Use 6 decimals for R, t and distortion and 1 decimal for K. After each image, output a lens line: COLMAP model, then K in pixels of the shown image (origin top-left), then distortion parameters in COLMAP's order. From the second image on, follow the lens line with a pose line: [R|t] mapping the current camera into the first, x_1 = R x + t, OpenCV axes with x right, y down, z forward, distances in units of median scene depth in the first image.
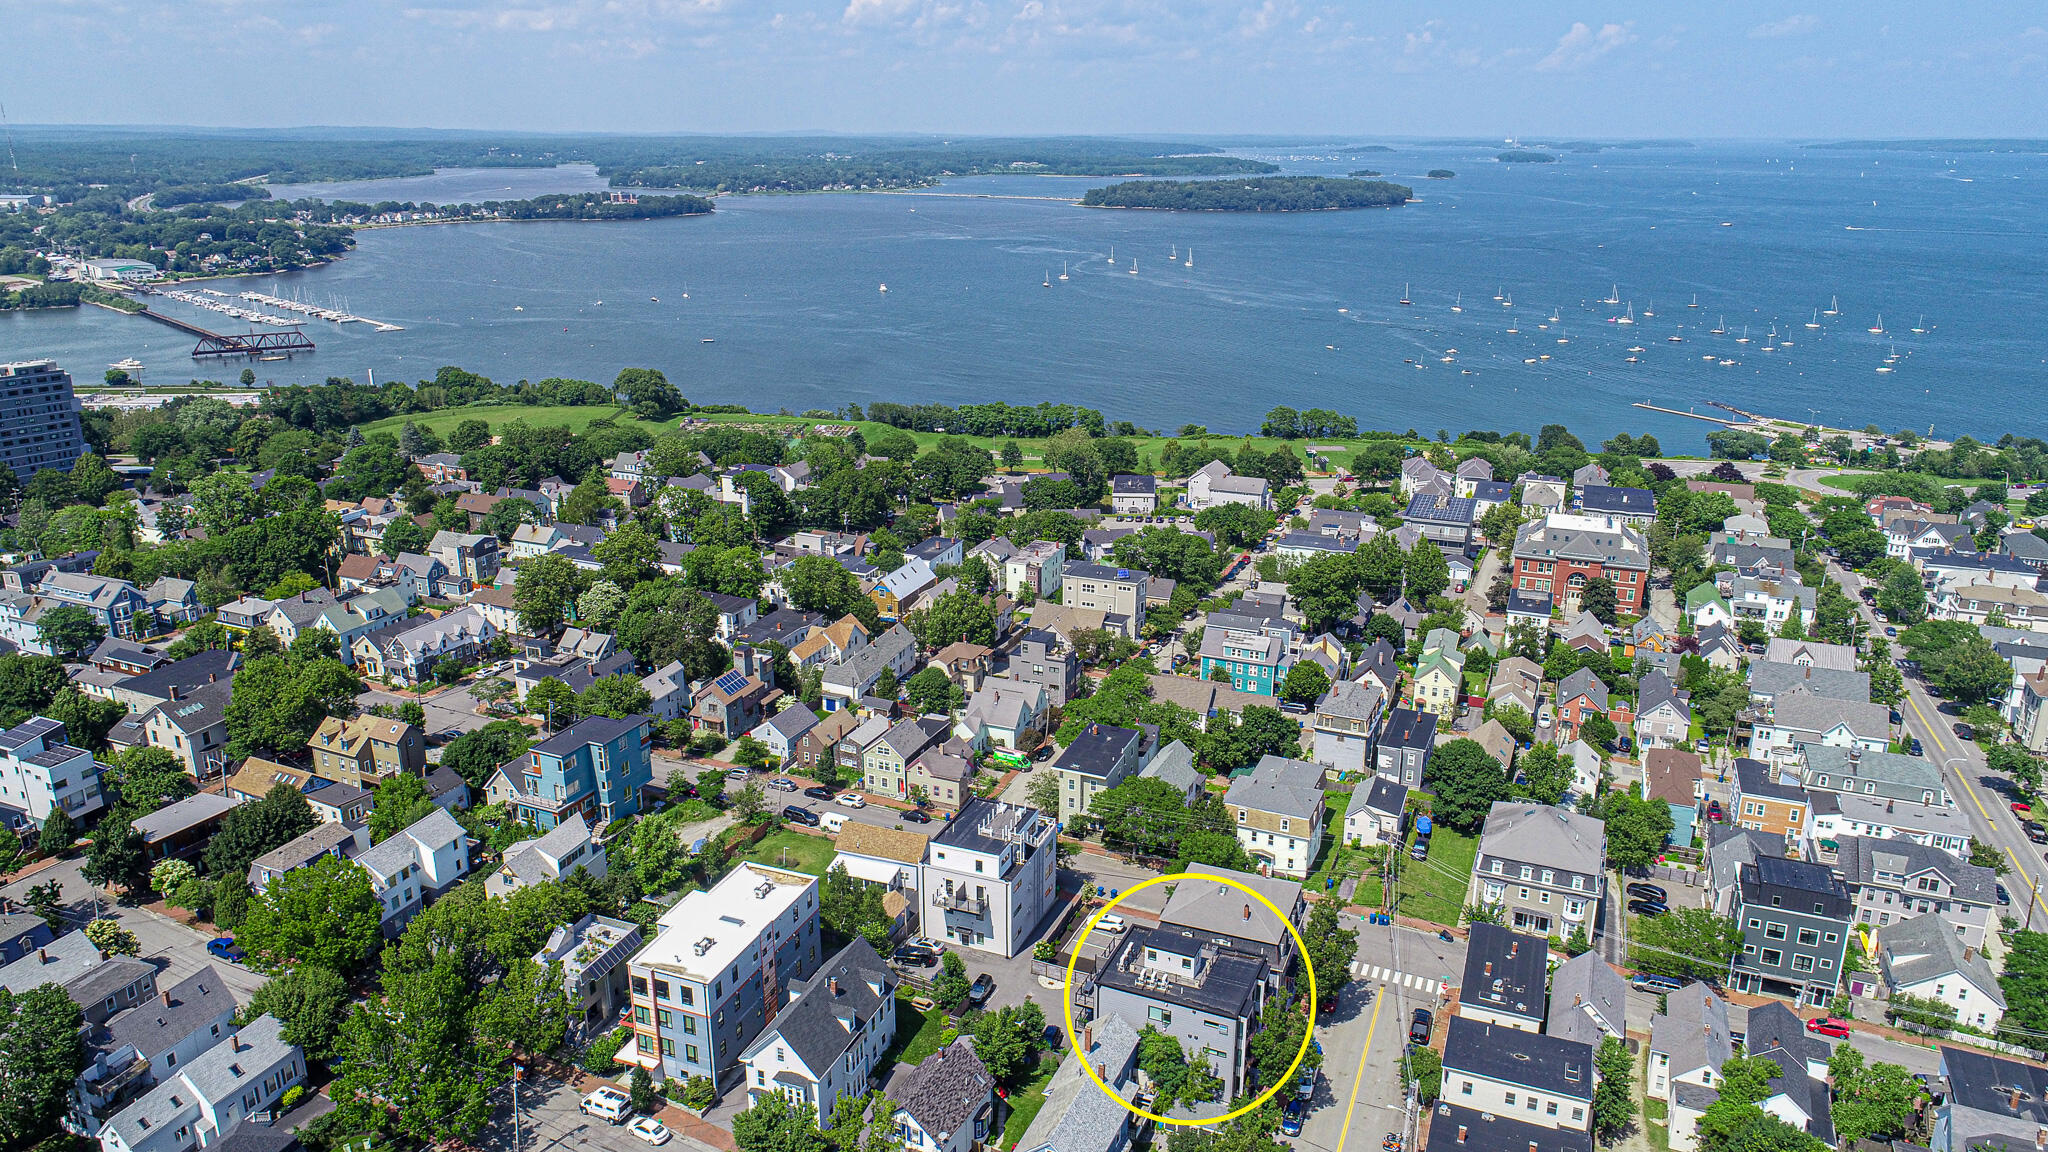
lens RADIAL K [[1371.1, 0, 1024.0], [0, 1371.1, 576.0], [0, 0, 1]] dist [0.002079, 0.001576]
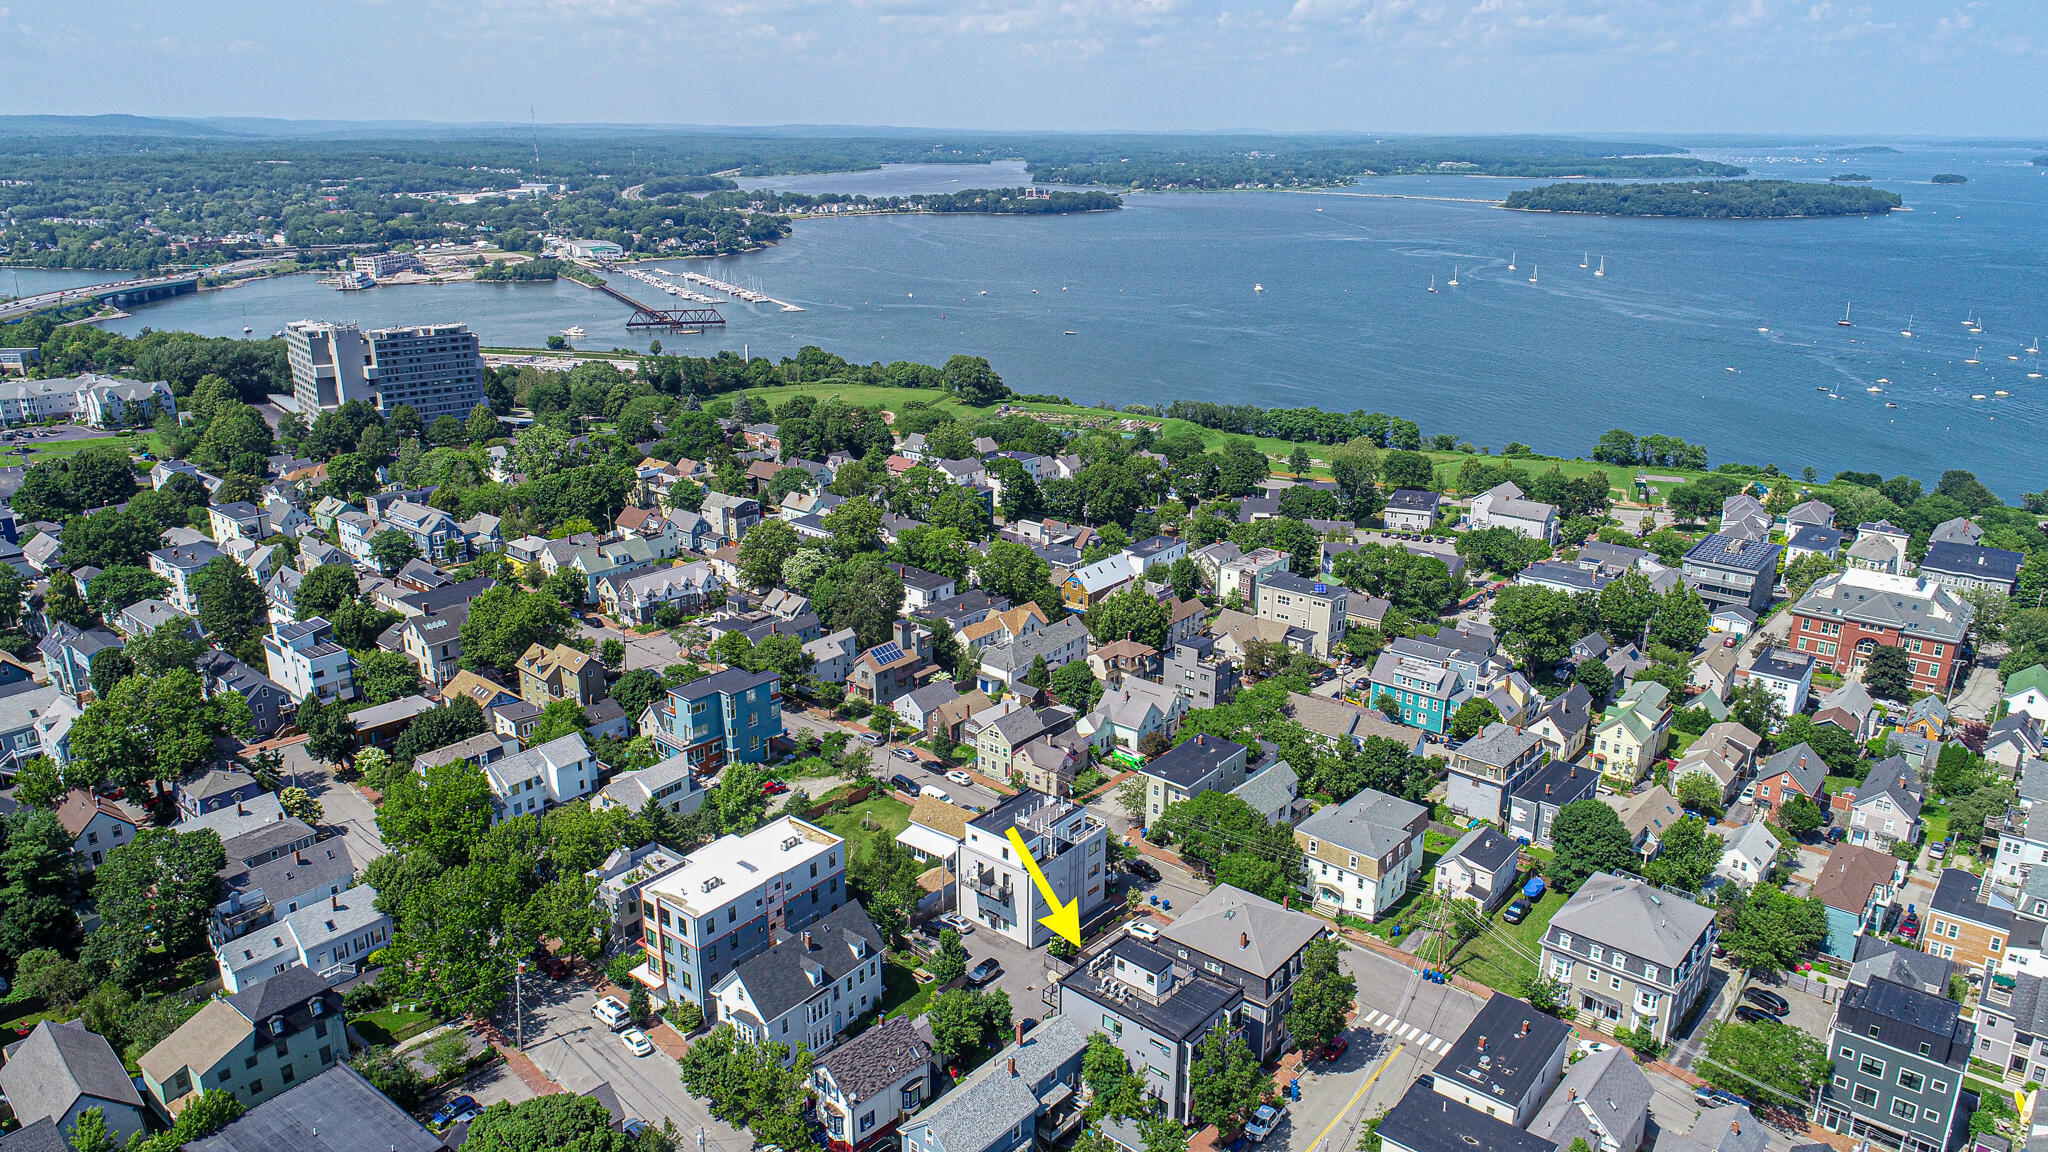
lens RADIAL K [[1373.4, 0, 1024.0], [0, 1373.4, 576.0], [0, 0, 1]] dist [0.001975, -0.000167]
pose [[0.955409, 0.092574, -0.280398, 0.149351], [-0.092361, 0.995627, 0.014003, -0.004839], [0.280468, 0.012519, 0.959782, 0.016051]]
